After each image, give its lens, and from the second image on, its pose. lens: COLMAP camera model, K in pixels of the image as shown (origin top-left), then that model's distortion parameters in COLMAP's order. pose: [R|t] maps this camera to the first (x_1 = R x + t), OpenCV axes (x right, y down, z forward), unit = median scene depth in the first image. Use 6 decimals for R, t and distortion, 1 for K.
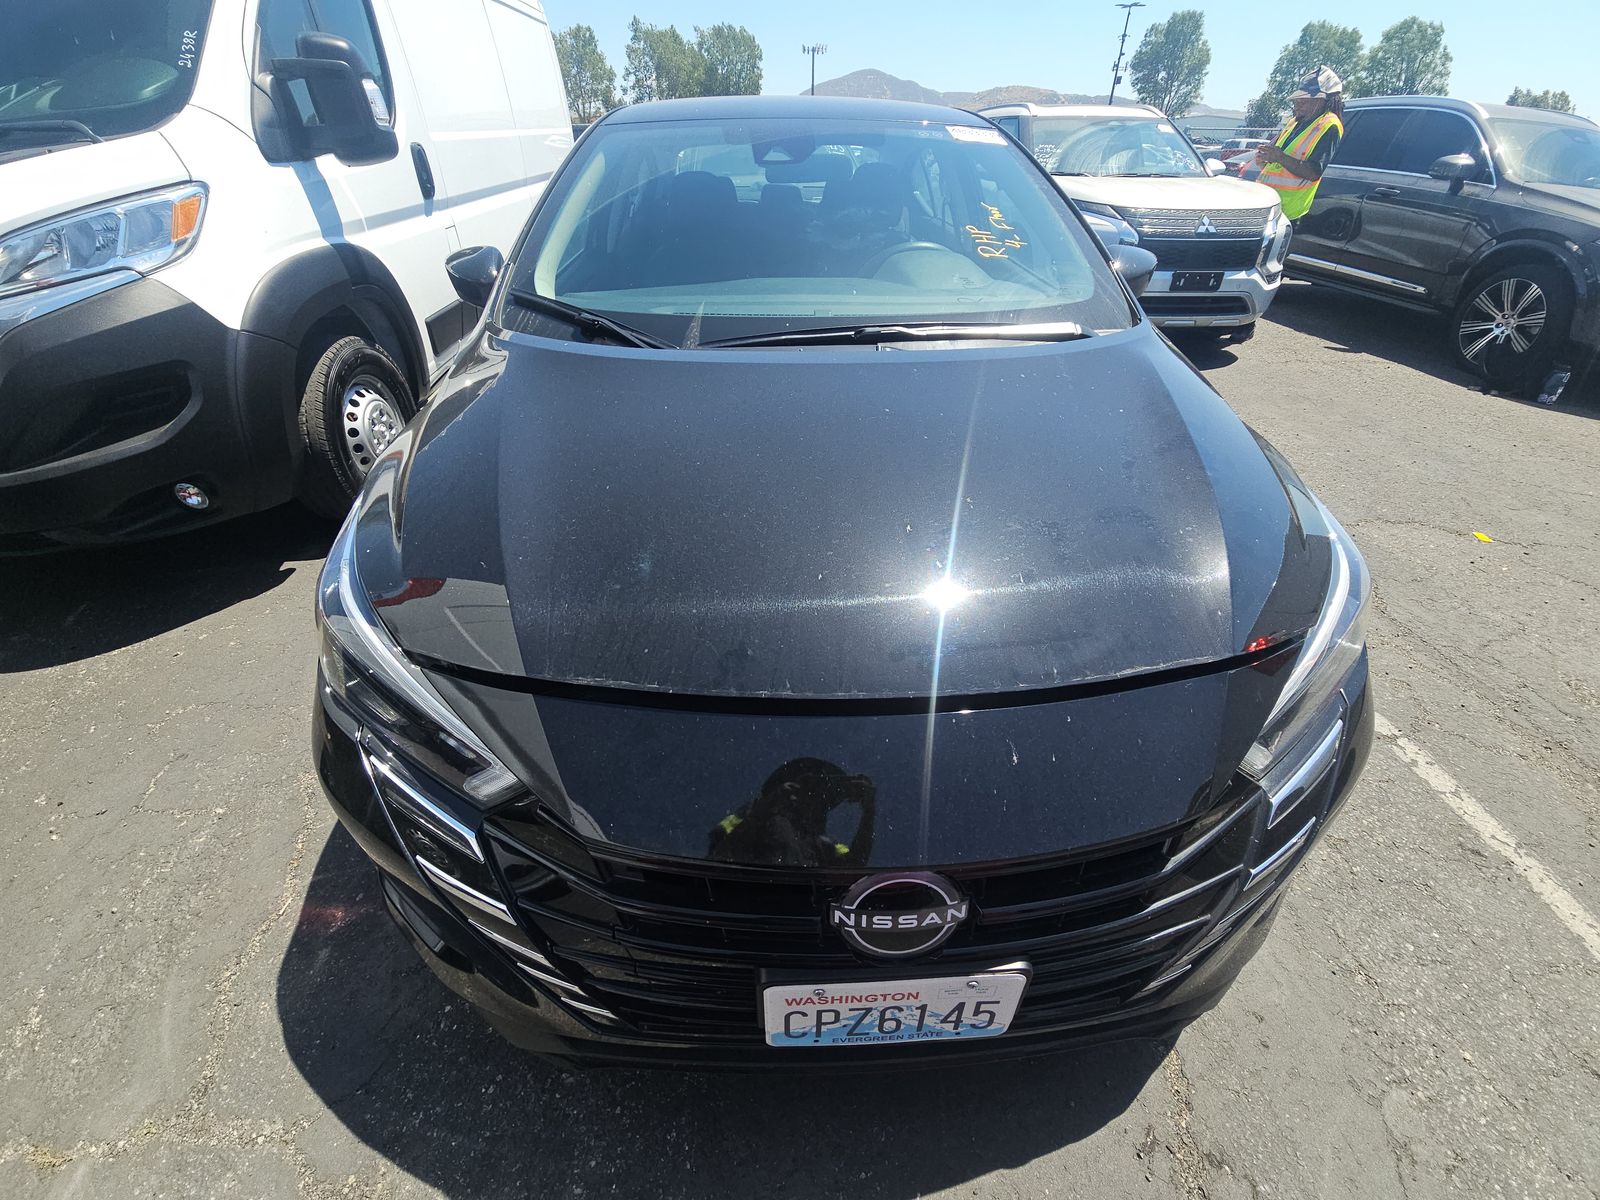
lens RADIAL K [[644.2, 0, 800.1], [0, 644.2, 591.1], [0, 0, 1]] dist [0.026357, -0.022422]
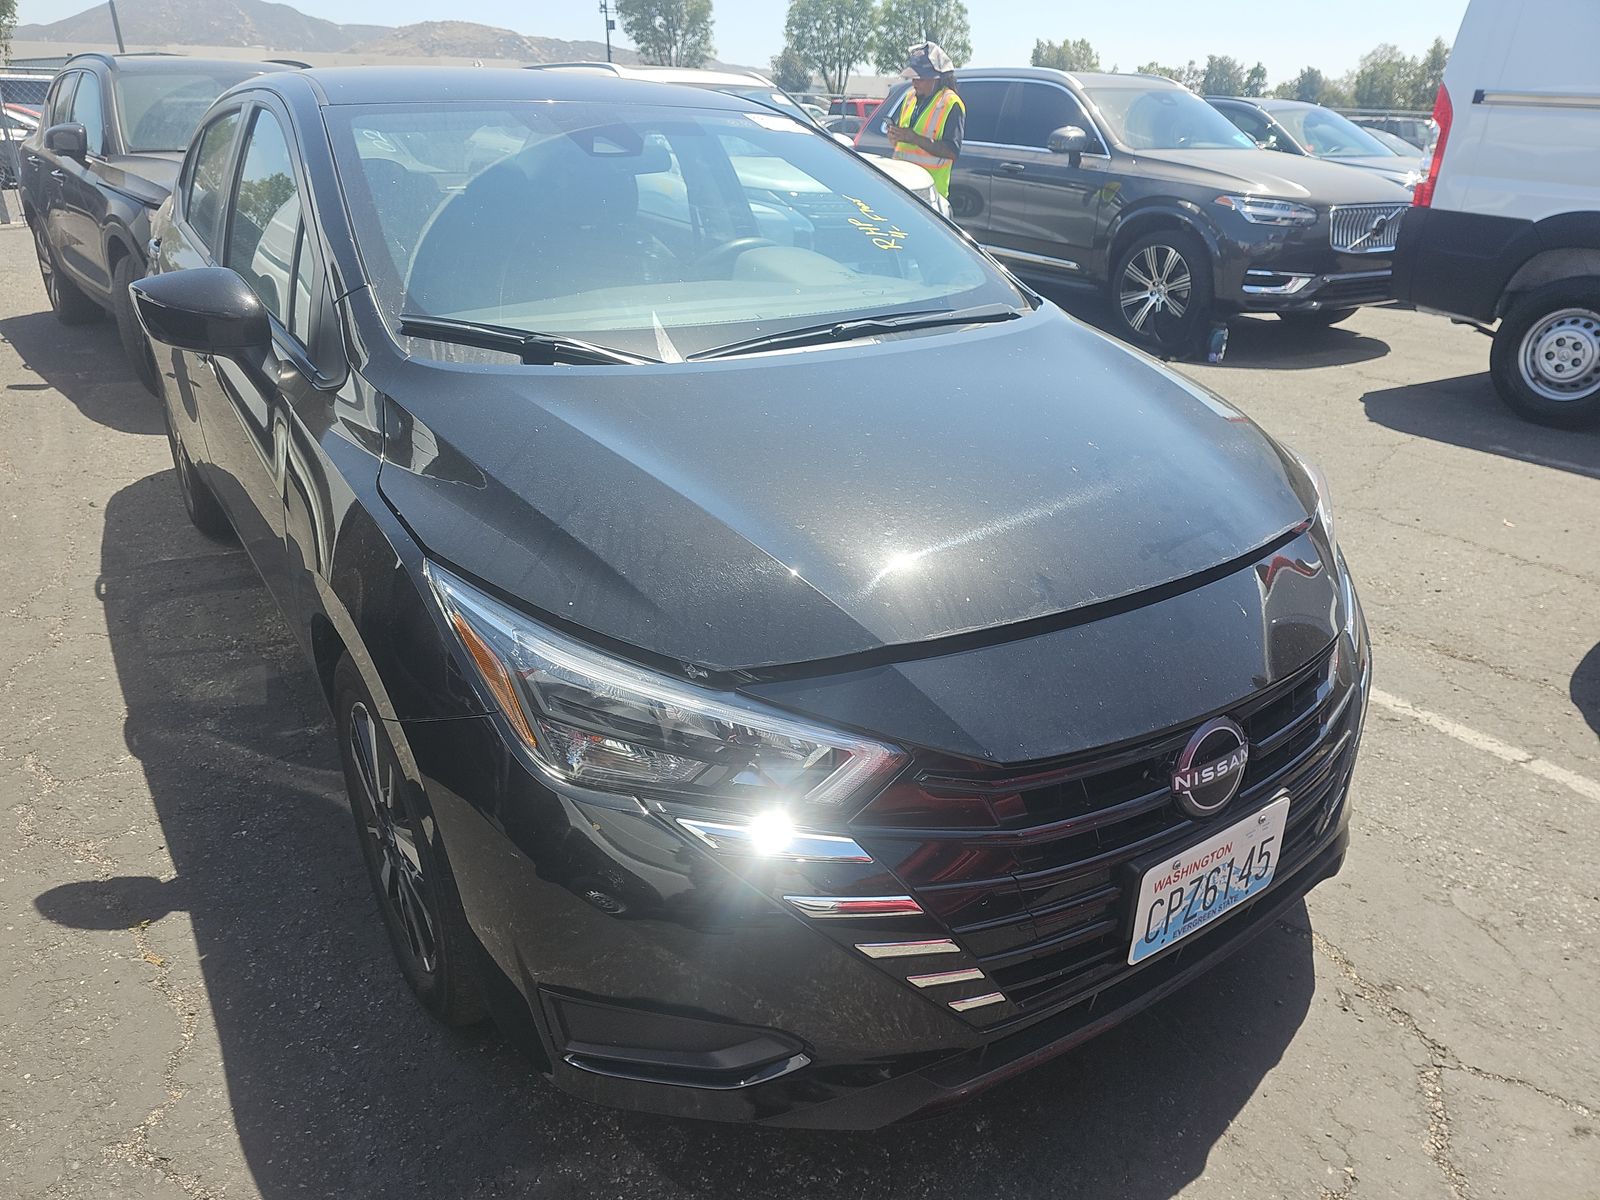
lens RADIAL K [[1068.6, 0, 800.0], [0, 1068.6, 600.0], [0, 0, 1]] dist [0.130379, -0.224123]
pose [[0.846385, -0.197515, 0.494592, -0.269543], [0.278137, 0.955908, -0.094228, 0.036846], [-0.454173, 0.217318, 0.864002, -0.081137]]
